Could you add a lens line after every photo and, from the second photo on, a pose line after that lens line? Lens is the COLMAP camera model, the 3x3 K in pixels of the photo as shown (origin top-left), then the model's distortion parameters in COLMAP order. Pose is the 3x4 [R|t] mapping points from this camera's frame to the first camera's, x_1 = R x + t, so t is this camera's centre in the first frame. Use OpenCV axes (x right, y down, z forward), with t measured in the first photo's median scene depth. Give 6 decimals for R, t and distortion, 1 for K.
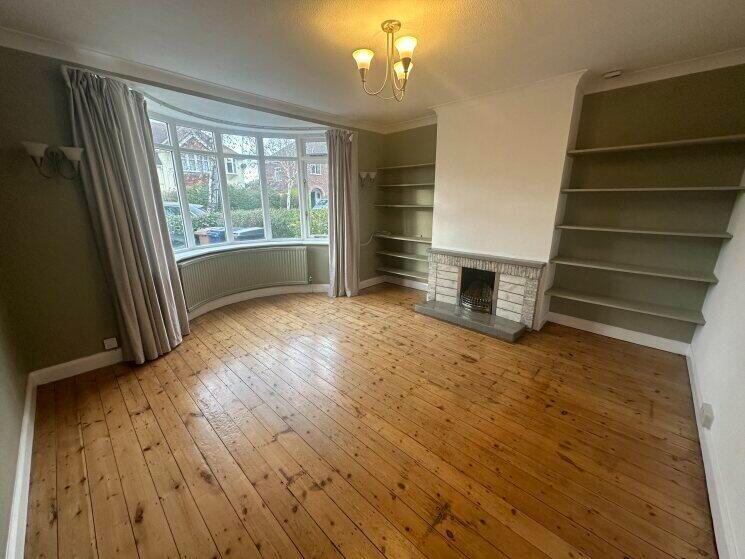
lens RADIAL K [[296.7, 0, 372.5], [0, 296.7, 279.5], [0, 0, 1]] dist [-0.000451, -0.000127]
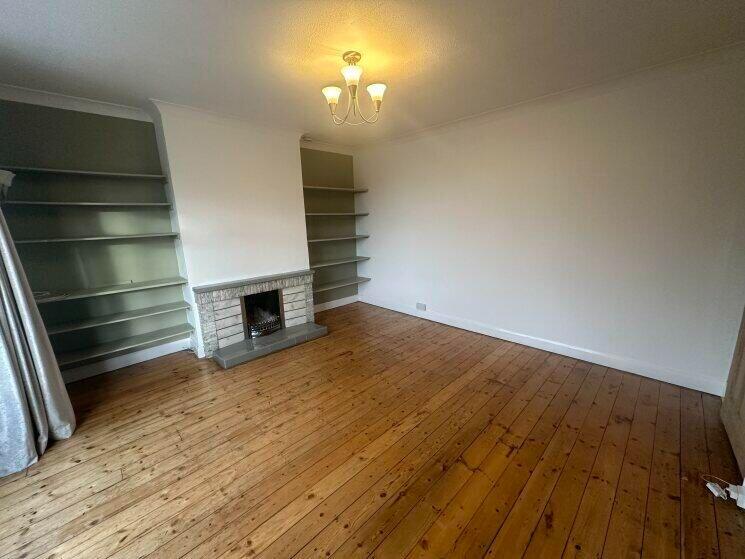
lens RADIAL K [[296.7, 0, 372.5], [0, 296.7, 279.5], [0, 0, 1]] dist [-0.000451, -0.000127]
pose [[0.027102, -0.201679, 0.979077, -0.604059], [0.288020, 0.939476, 0.185549, -0.155742], [-0.957241, 0.276965, 0.083550, 0.572010]]
